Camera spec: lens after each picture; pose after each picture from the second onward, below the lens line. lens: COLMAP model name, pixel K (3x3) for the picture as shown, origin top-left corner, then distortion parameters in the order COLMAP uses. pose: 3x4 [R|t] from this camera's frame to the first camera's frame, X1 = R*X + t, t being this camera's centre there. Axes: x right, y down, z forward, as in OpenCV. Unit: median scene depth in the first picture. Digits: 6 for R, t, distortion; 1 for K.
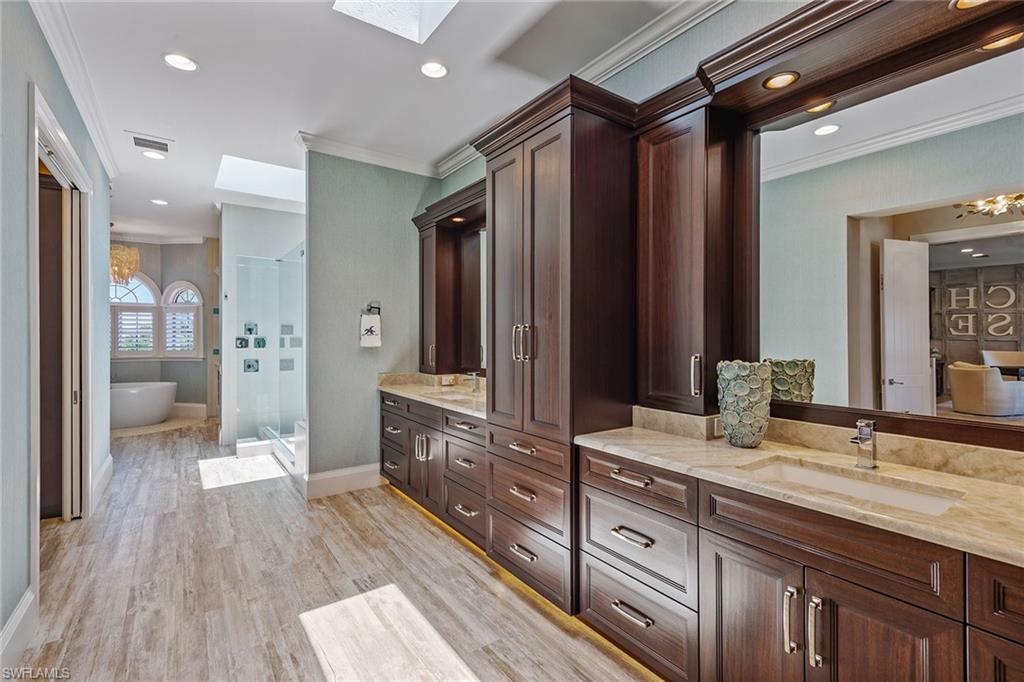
lens RADIAL K [[469.0, 0, 513.2], [0, 469.0, 344.1], [0, 0, 1]] dist [-0.001373, 0.000047]
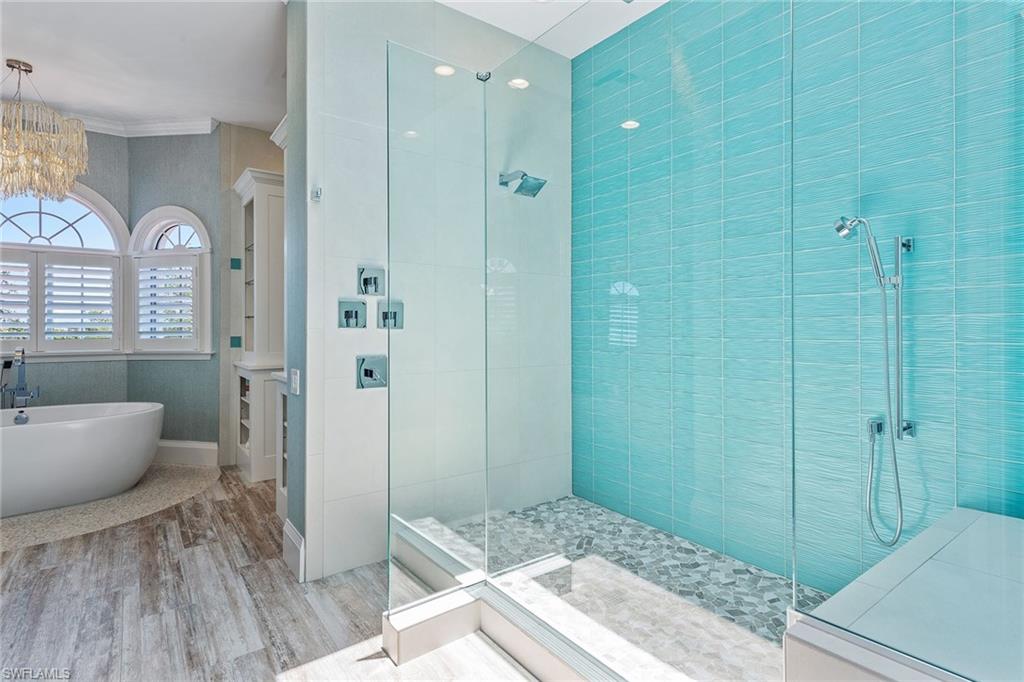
lens RADIAL K [[516.0, 0, 511.8], [0, 516.0, 331.4], [0, 0, 1]] dist [0.001734, -0.000180]
pose [[0.999820, -0.002739, 0.018791, -0.347537], [0.002951, 0.999933, -0.011226, 0.012873], [-0.018759, 0.011280, 0.999760, 0.432247]]
